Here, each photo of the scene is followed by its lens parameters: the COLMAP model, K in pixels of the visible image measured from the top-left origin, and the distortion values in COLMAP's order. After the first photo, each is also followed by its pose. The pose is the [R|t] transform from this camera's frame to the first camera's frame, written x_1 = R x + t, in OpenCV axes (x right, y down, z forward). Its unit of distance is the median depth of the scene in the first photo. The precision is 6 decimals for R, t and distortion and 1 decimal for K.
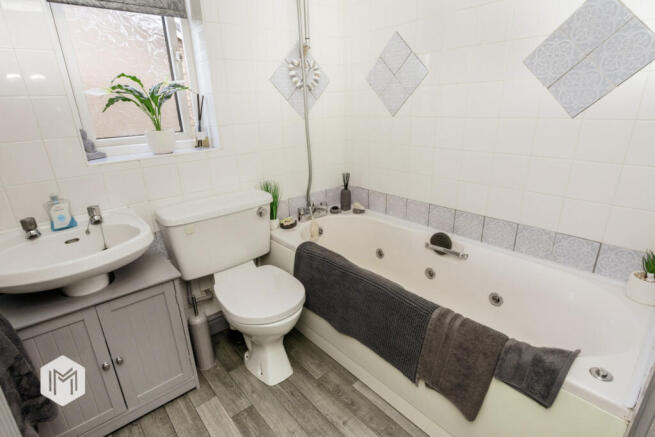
lens RADIAL K [[333.5, 0, 327.7], [0, 333.5, 220.4], [0, 0, 1]] dist [-0.017757, 0.000326]
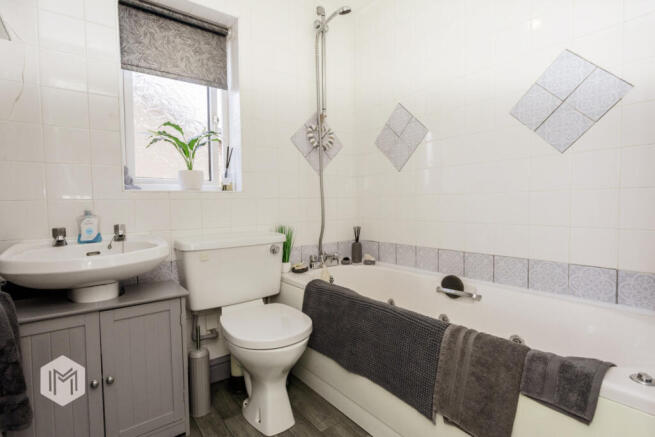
lens RADIAL K [[333.5, 0, 334.3], [0, 333.5, 280.7], [0, 0, 1]] dist [-0.017757, 0.000326]
pose [[0.998644, 0.014931, -0.049877, 0.043712], [-0.029276, 0.953233, -0.300815, 0.396111], [0.043053, 0.301867, 0.952377, 0.047879]]
